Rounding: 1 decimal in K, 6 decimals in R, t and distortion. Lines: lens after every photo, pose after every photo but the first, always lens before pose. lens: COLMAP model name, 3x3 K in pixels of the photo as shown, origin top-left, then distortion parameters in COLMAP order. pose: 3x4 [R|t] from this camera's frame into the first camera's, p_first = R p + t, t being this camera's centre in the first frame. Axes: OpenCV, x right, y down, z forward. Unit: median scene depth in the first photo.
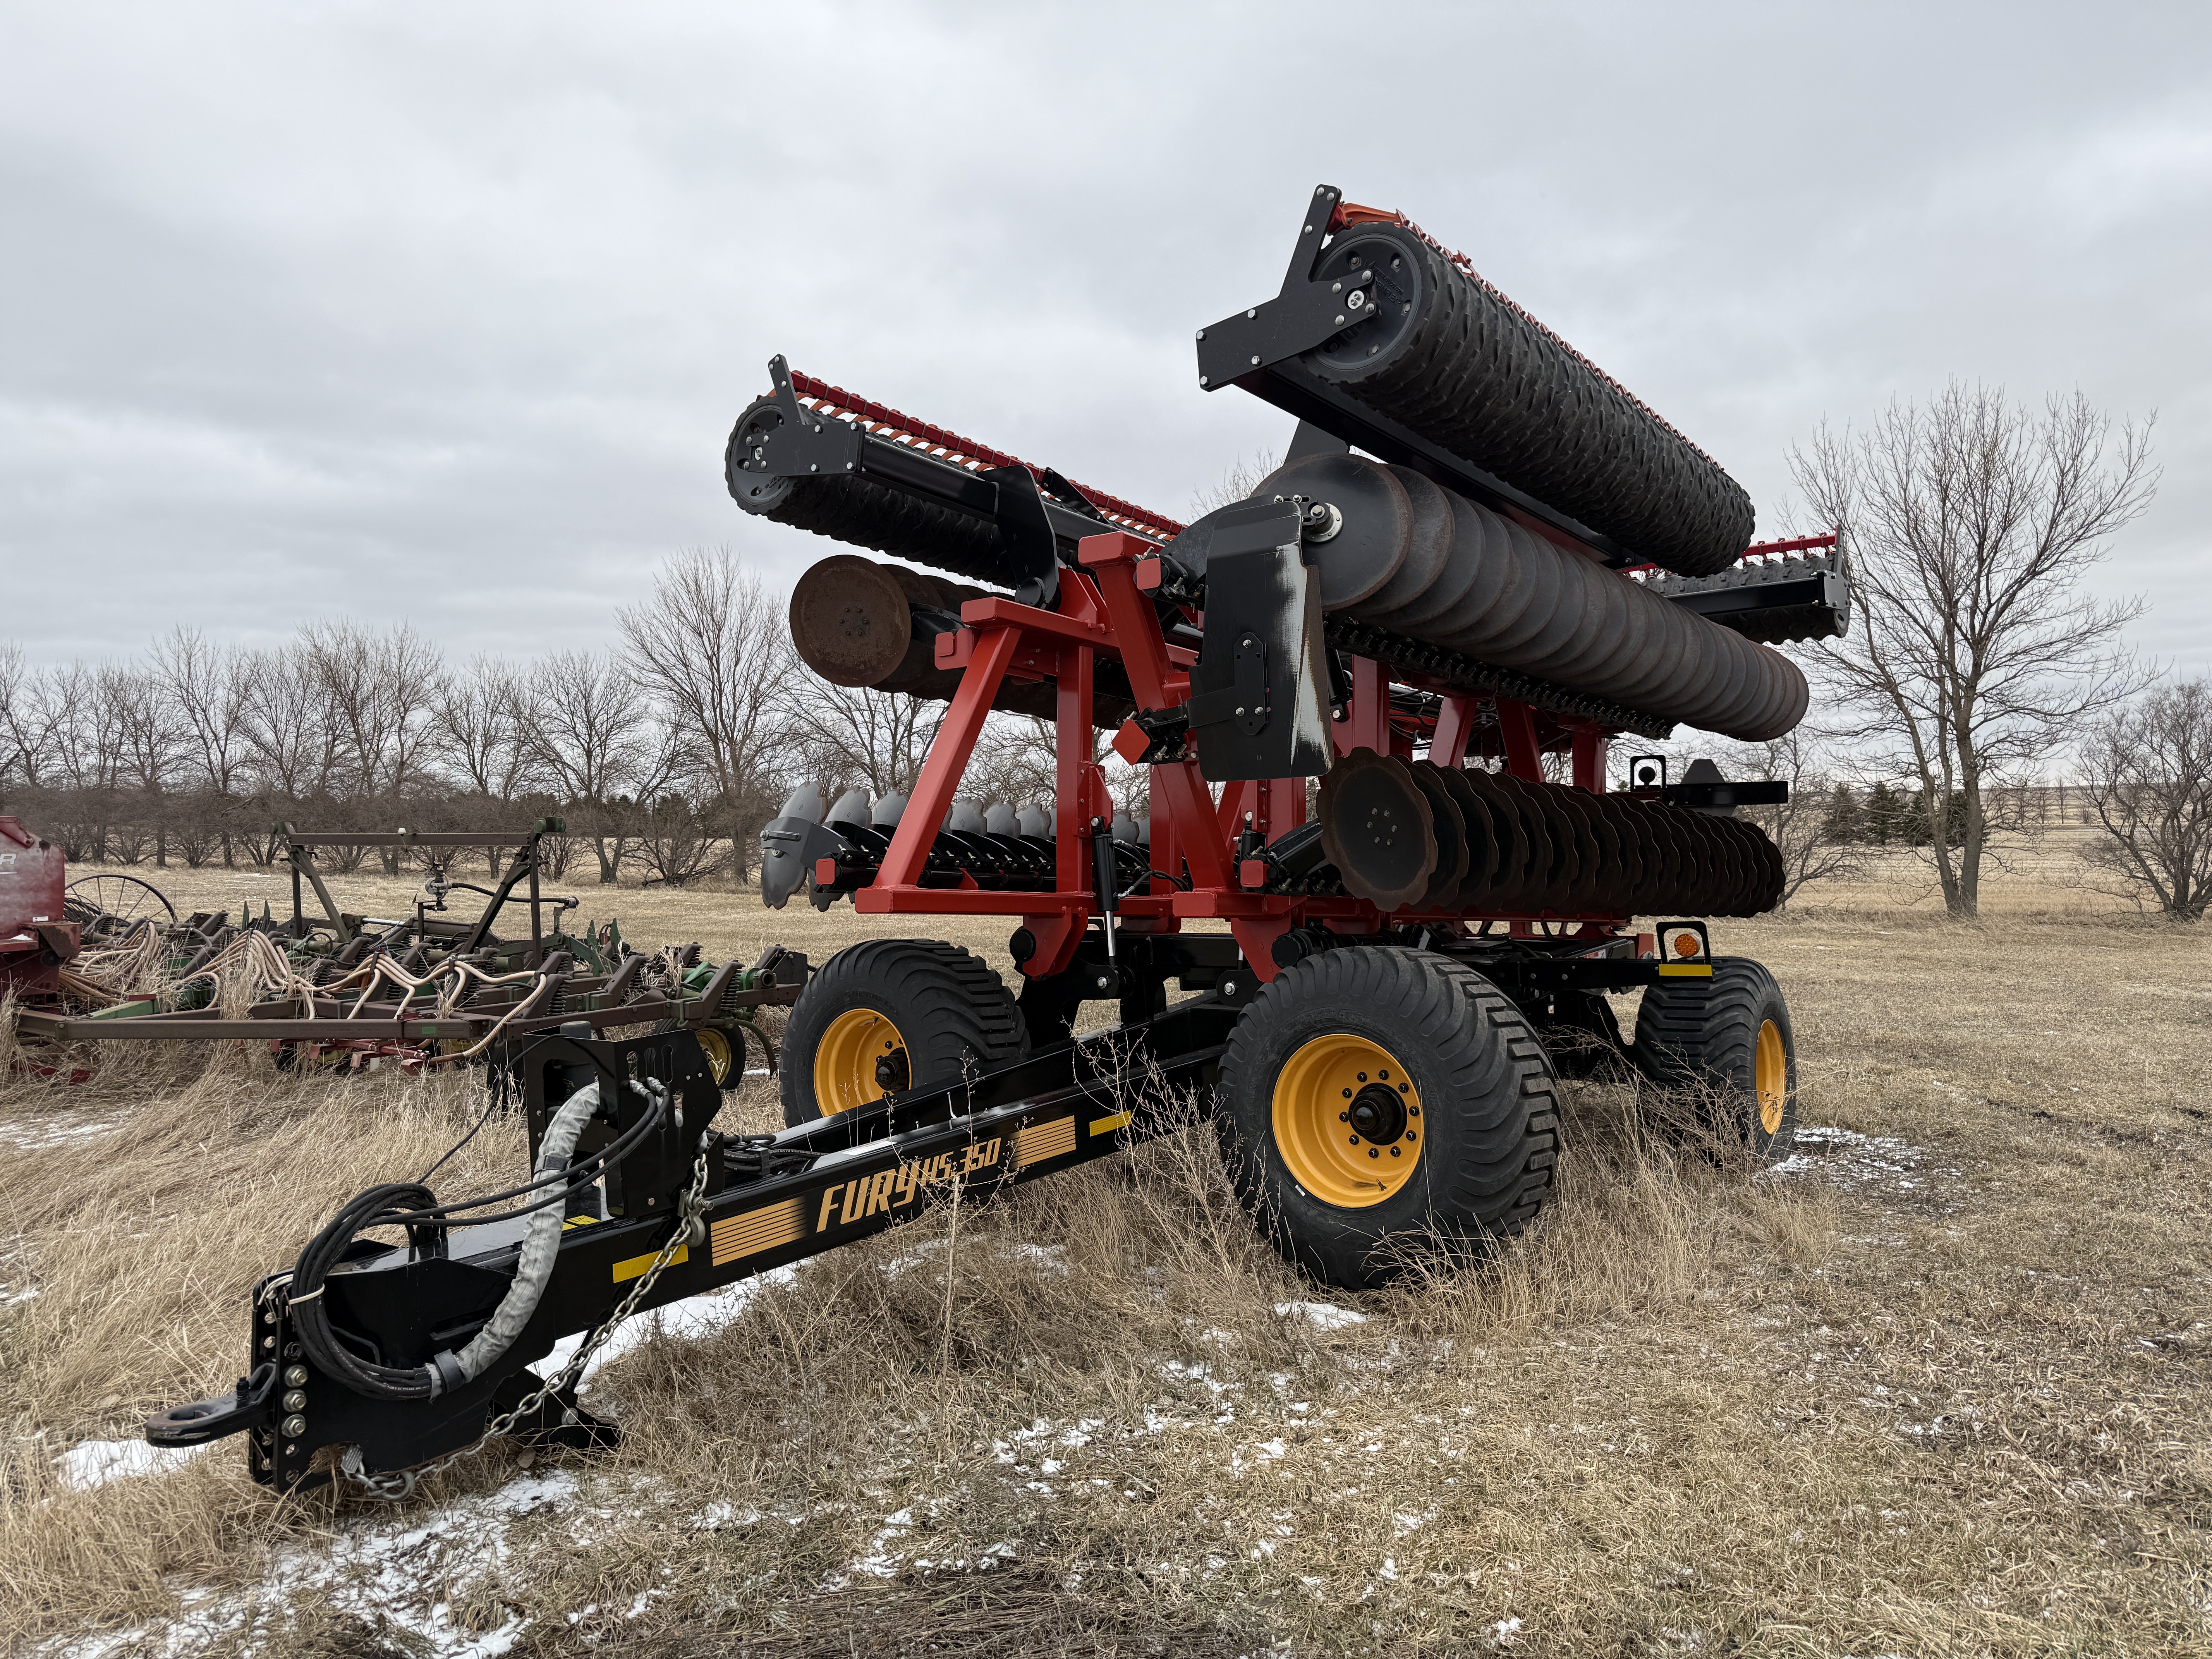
lens RADIAL K [[1557.9, 0, 1112.1], [0, 1557.9, 820.9], [0, 0, 1]] dist [0.014137, -0.014942]
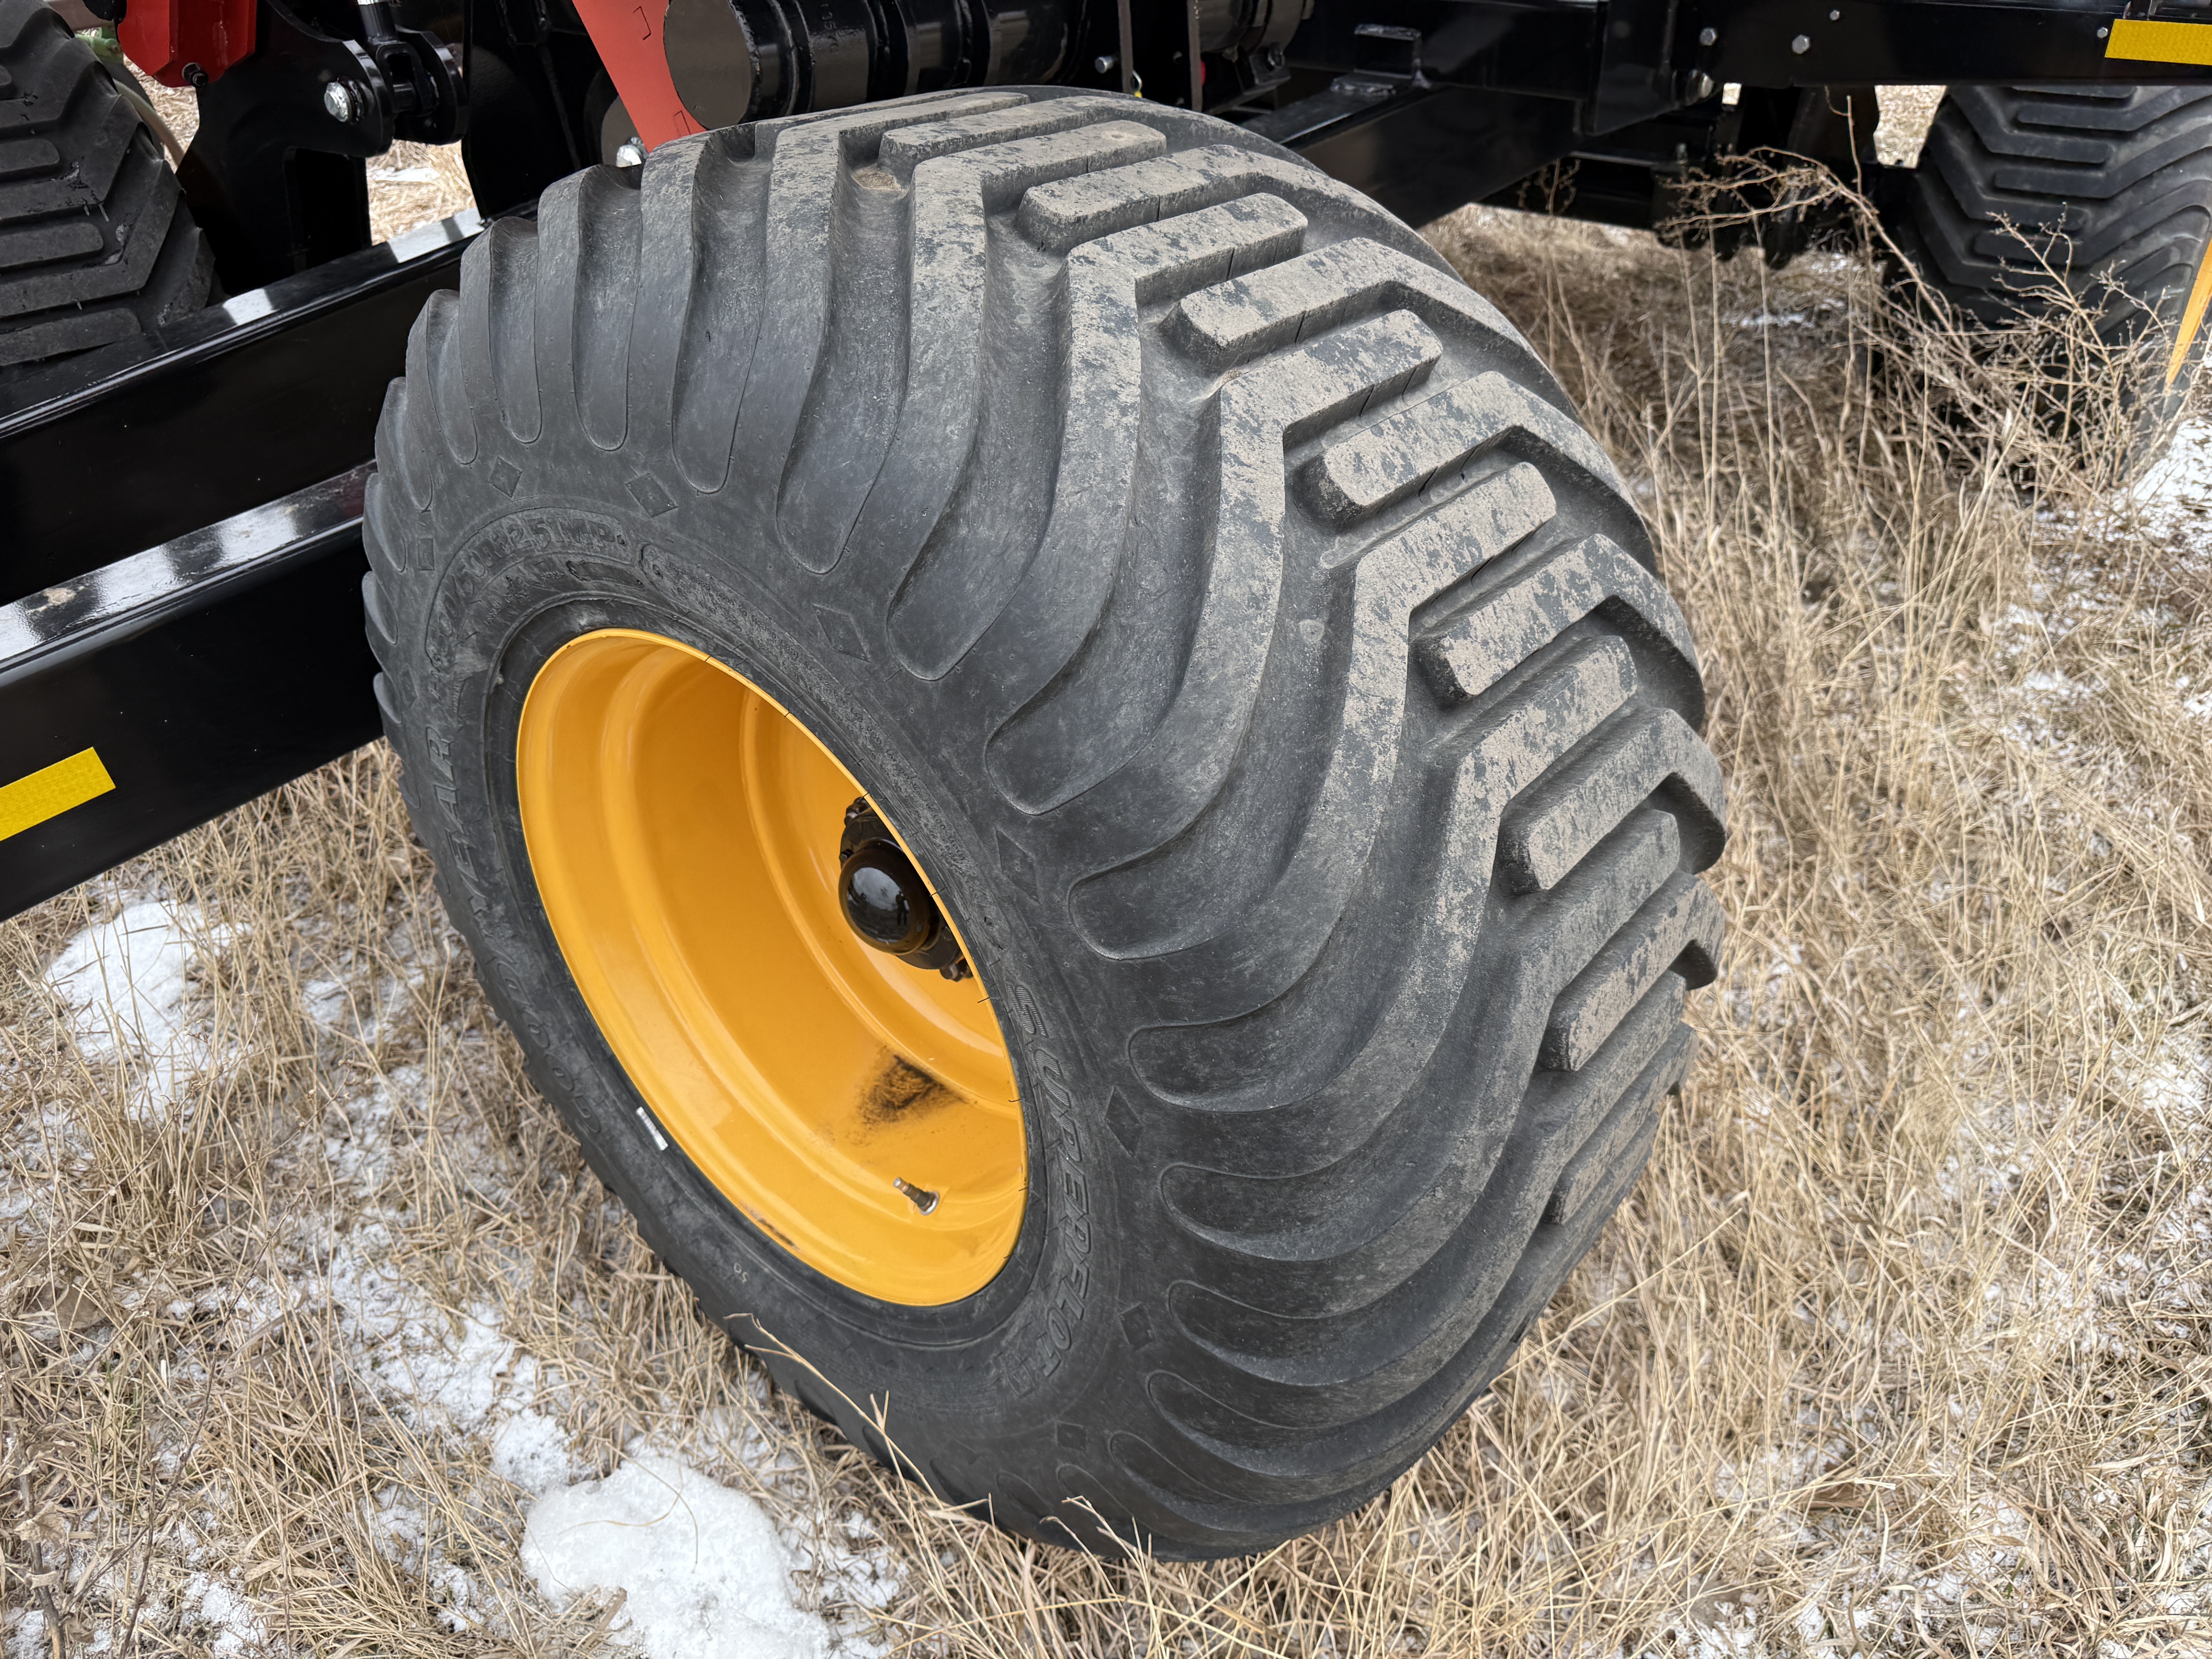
lens RADIAL K [[1570.6, 0, 1100.1], [0, 1570.6, 819.7], [0, 0, 1]] dist [-0.009723, 0.000863]
pose [[0.998759, 0.021963, -0.044691, 0.043584], [0.009669, 0.794869, 0.606704, 0.007534], [0.048848, -0.606383, 0.793671, 0.171568]]
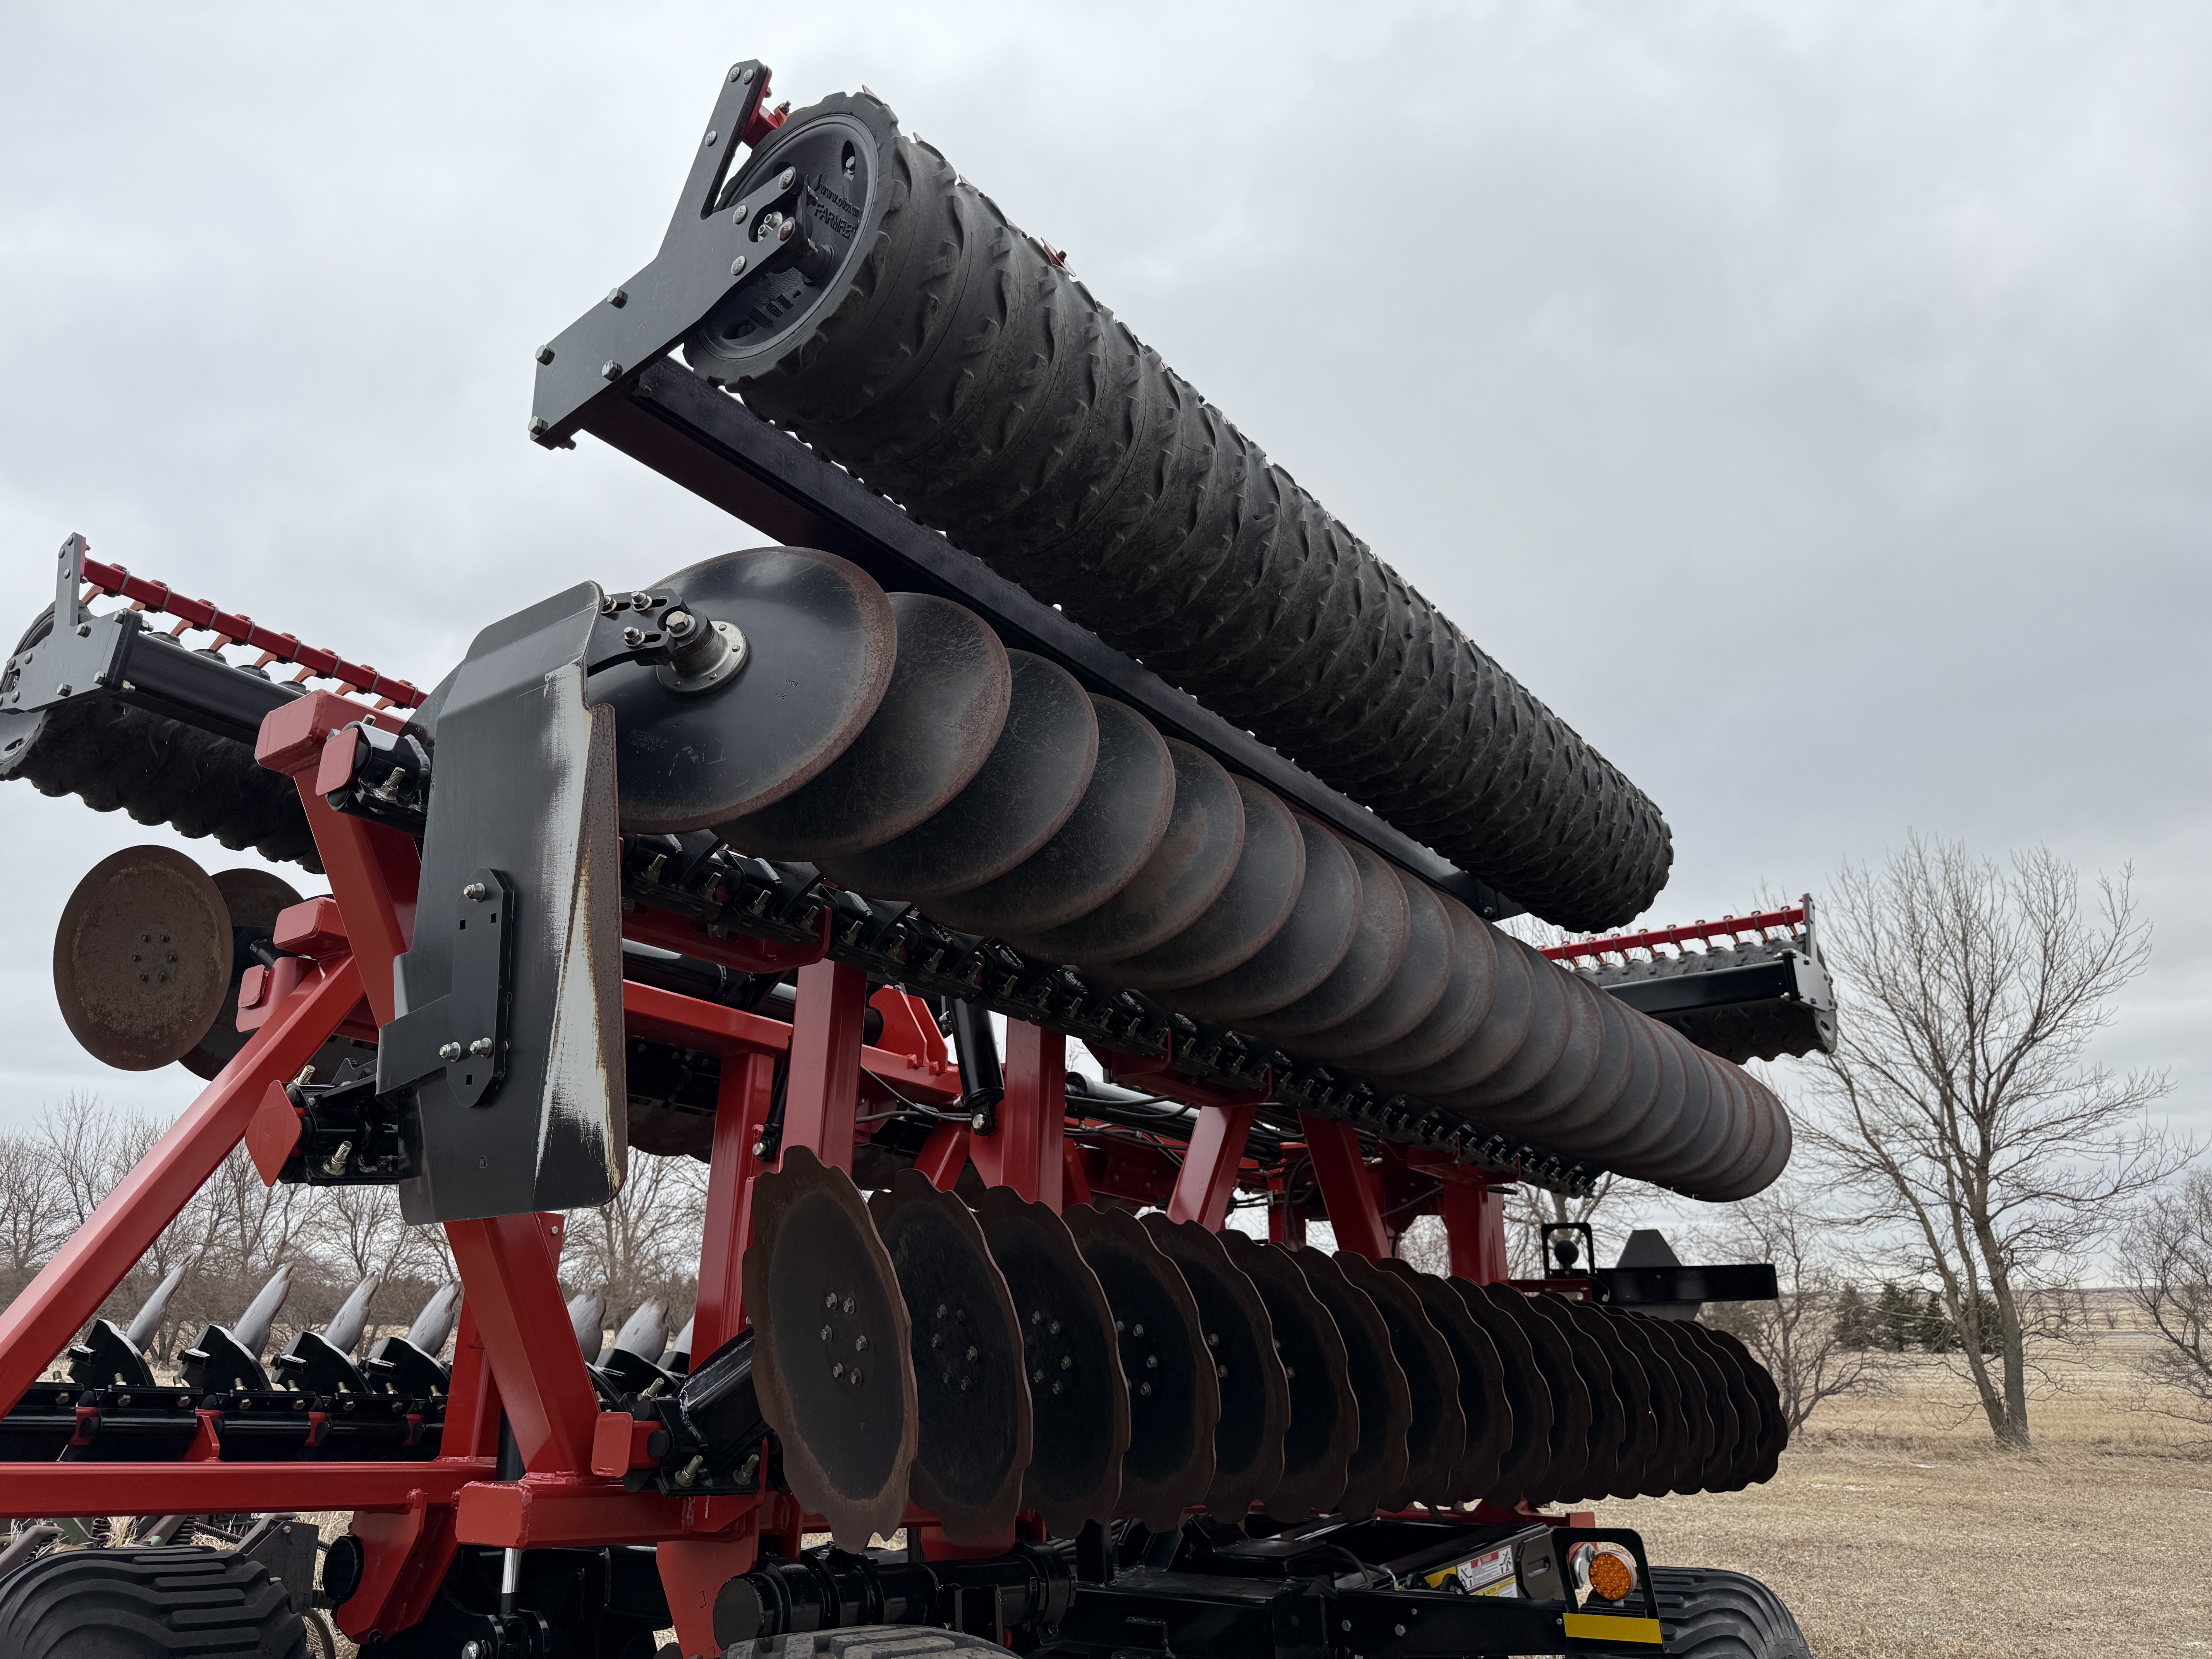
lens RADIAL K [[1550.6, 0, 1104.3], [0, 1550.6, 851.4], [0, 0, 1]] dist [0.004374, -0.001684]
pose [[0.999944, 0.010366, 0.002049, 0.051226], [-0.009341, 0.957832, -0.287178, -0.000452], [-0.004939, 0.287143, 0.957875, 0.113243]]
